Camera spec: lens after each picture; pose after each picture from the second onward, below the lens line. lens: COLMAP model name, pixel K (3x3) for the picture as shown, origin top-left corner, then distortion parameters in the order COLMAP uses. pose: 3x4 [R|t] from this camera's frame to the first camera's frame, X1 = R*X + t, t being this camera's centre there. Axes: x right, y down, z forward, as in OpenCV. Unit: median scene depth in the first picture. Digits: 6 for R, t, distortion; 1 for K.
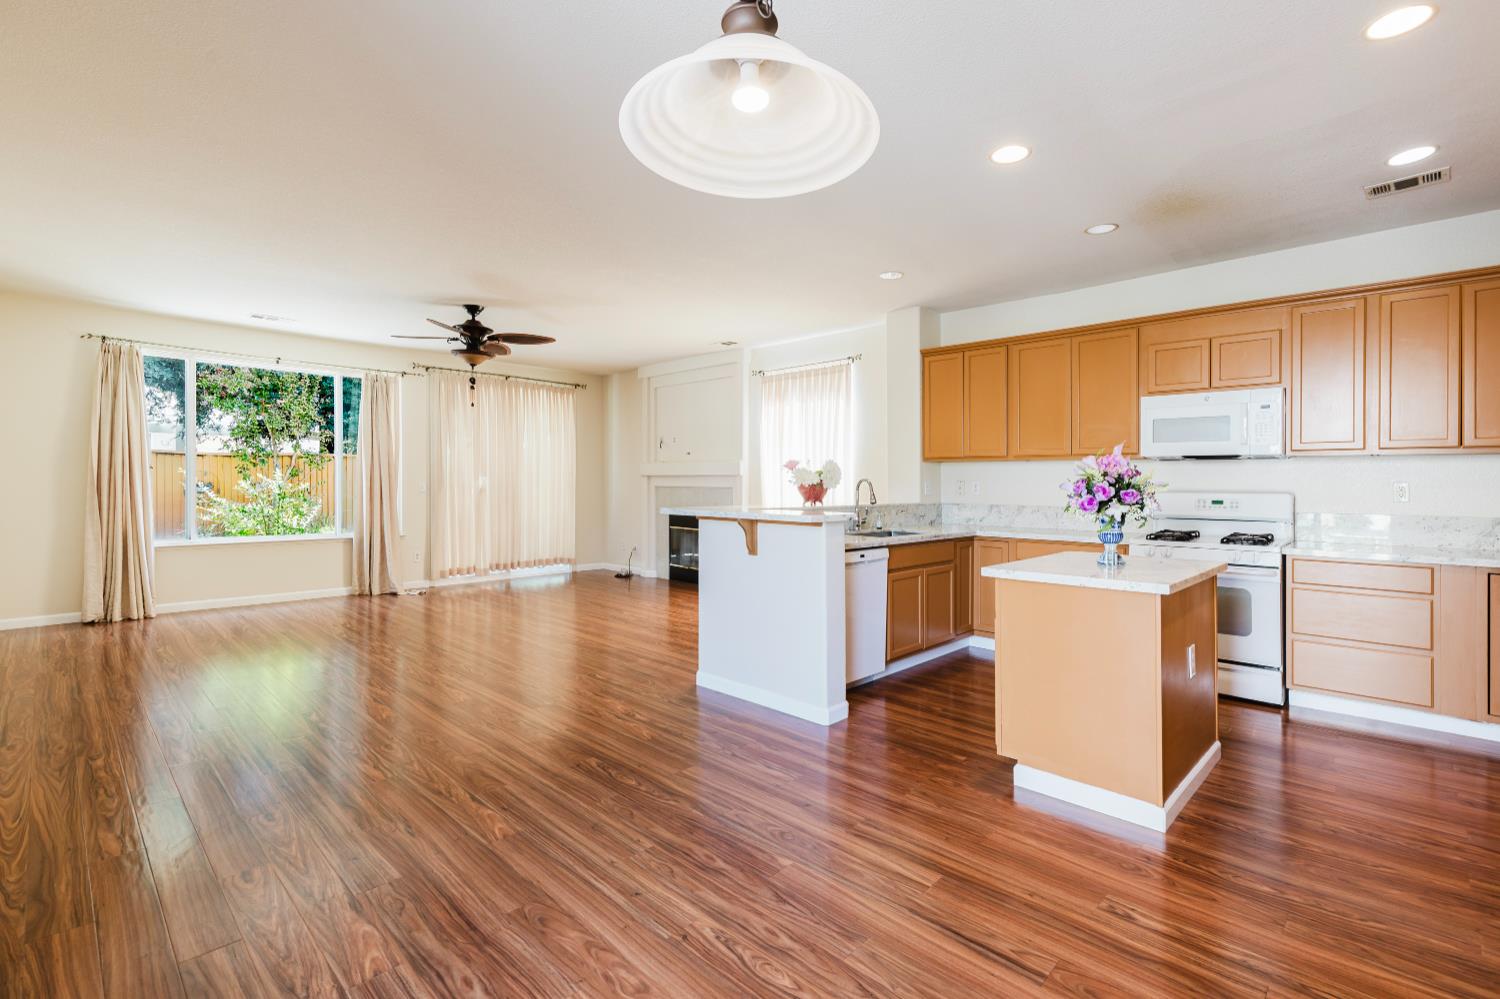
lens RADIAL K [[677.4, 0, 765.3], [0, 677.4, 490.6], [0, 0, 1]] dist [0.002892, 0.000870]
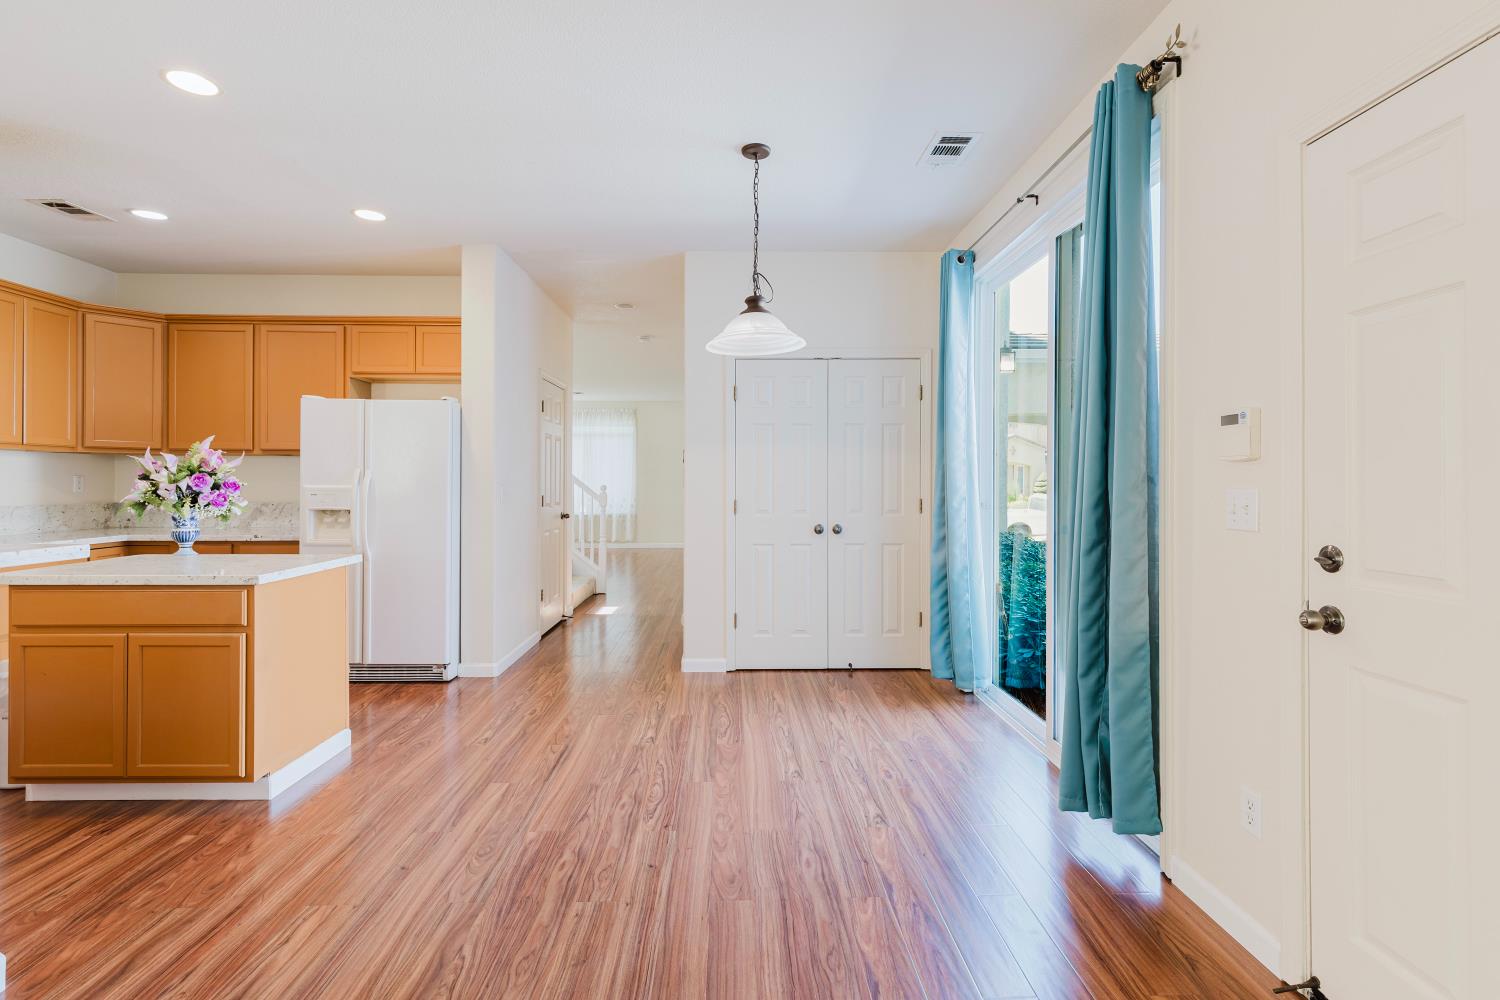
lens RADIAL K [[677.4, 0, 738.8], [0, 677.4, 477.0], [0, 0, 1]] dist [0.002892, 0.000870]
pose [[-0.696694, -0.003088, 0.717362, -0.946474], [0.000509, 0.999988, 0.004798, -0.022755], [-0.717369, 0.003708, -0.696684, 1.479597]]
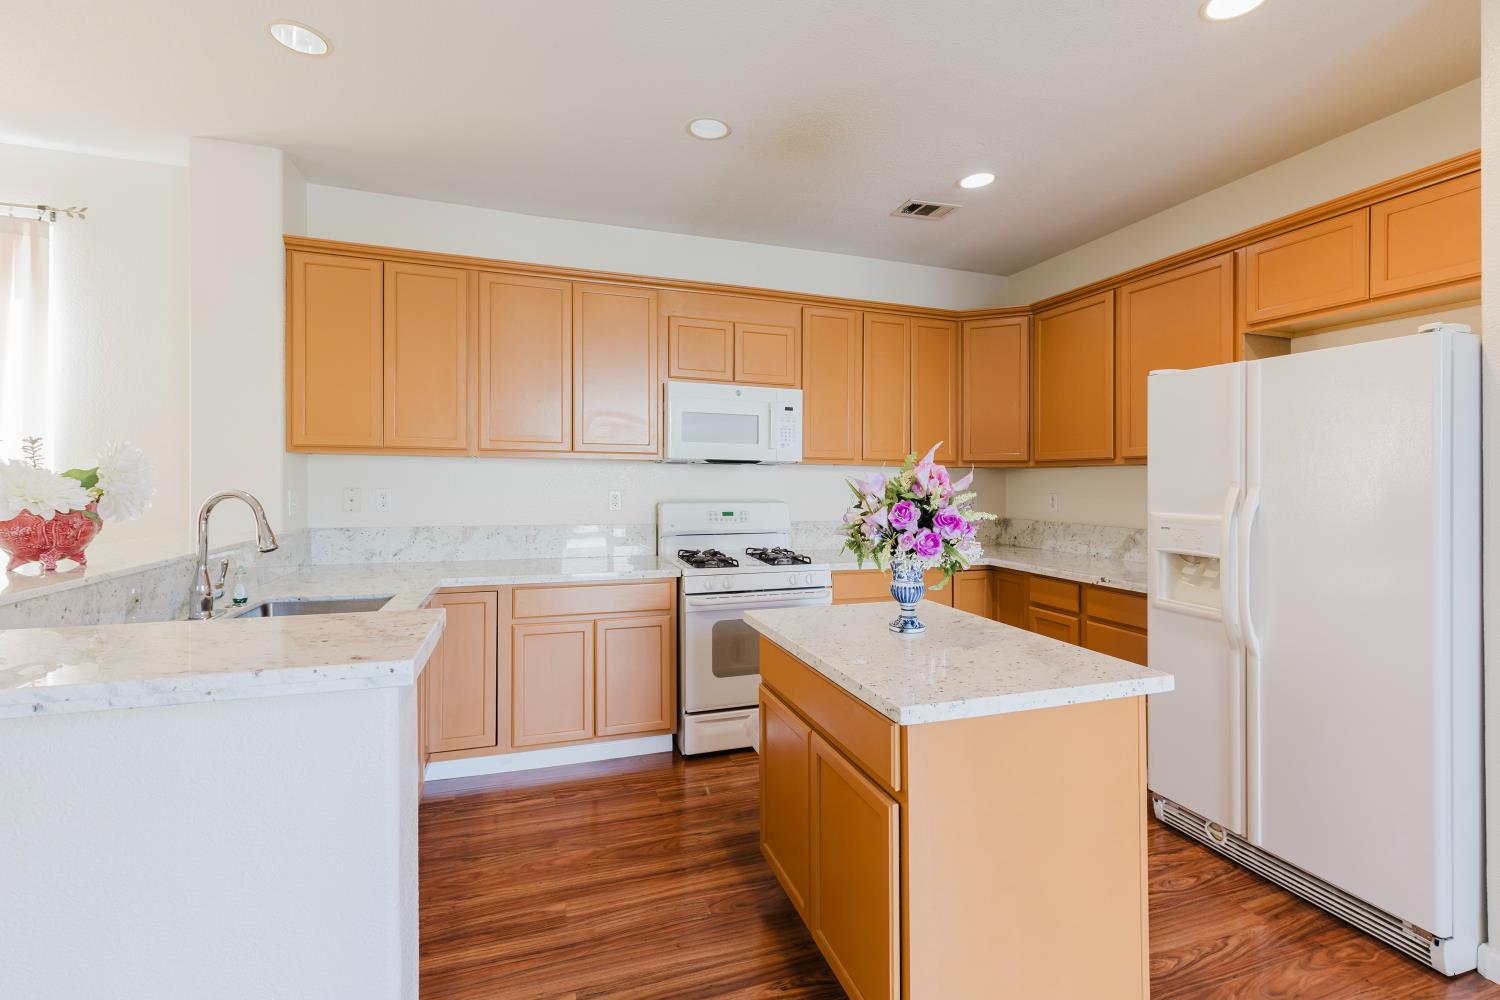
lens RADIAL K [[677.4, 0, 765.3], [0, 677.4, 476.4], [0, 0, 1]] dist [0.002892, 0.000870]
pose [[0.455308, 0.004146, 0.890324, -0.157884], [0.004568, 0.999965, -0.006992, -0.048358], [-0.890322, 0.007251, 0.455273, 1.108559]]
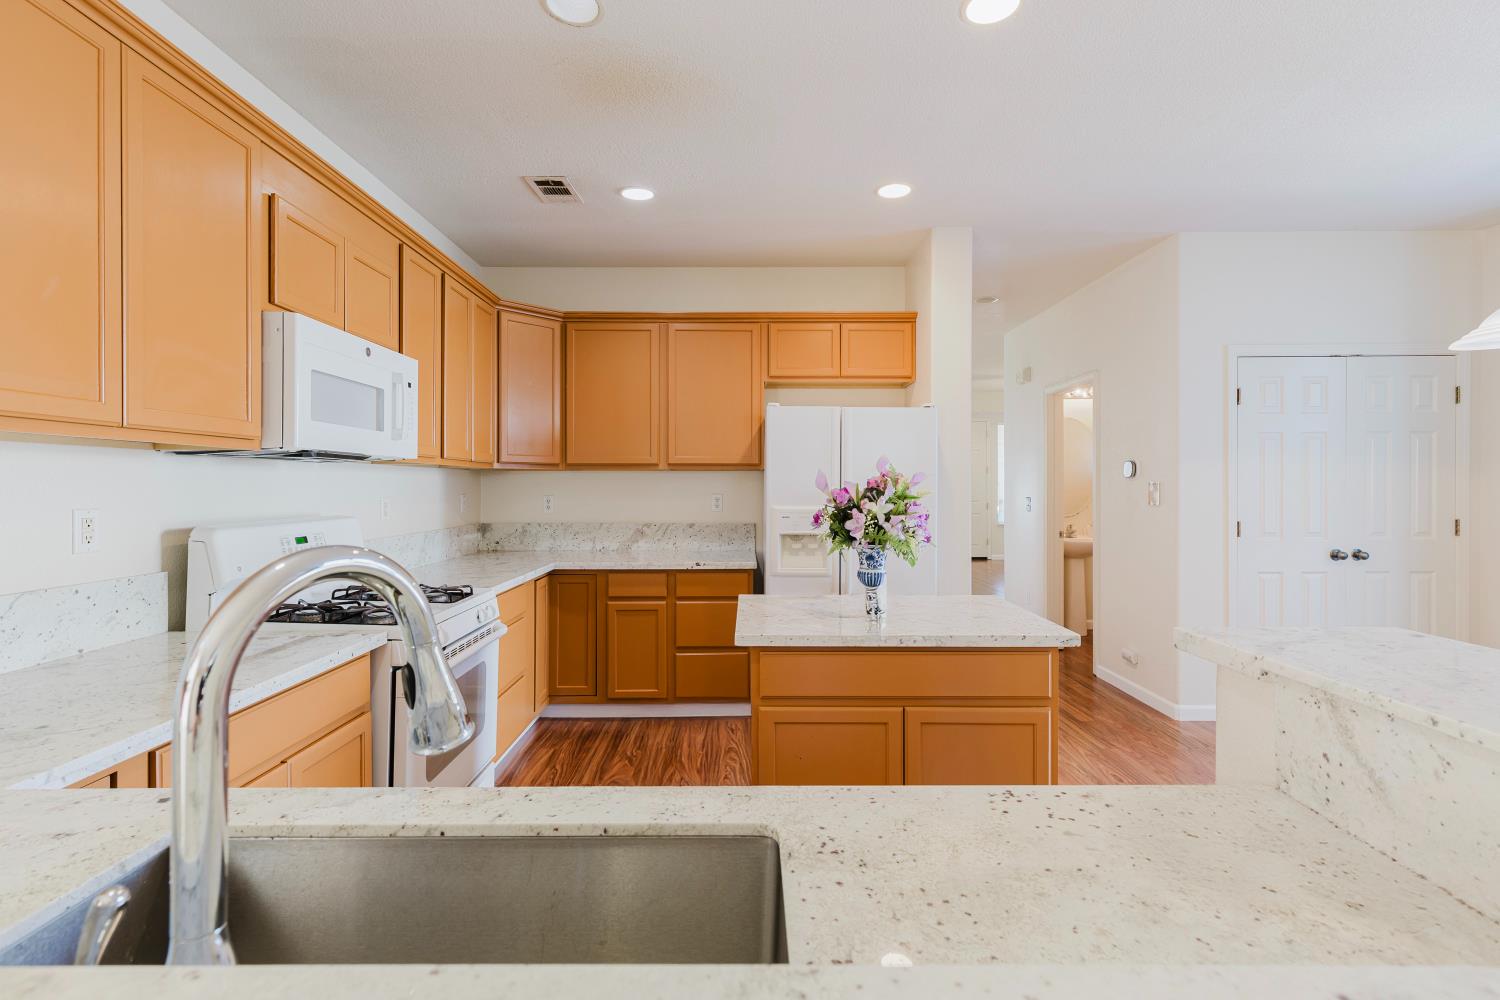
lens RADIAL K [[677.4, 0, 741.2], [0, 677.4, 484.4], [0, 0, 1]] dist [0.002892, 0.000870]
pose [[-0.682999, -0.004604, 0.730405, 0.073978], [0.004219, 0.999939, 0.010248, -0.060536], [-0.730407, 0.010081, -0.682938, 2.183692]]
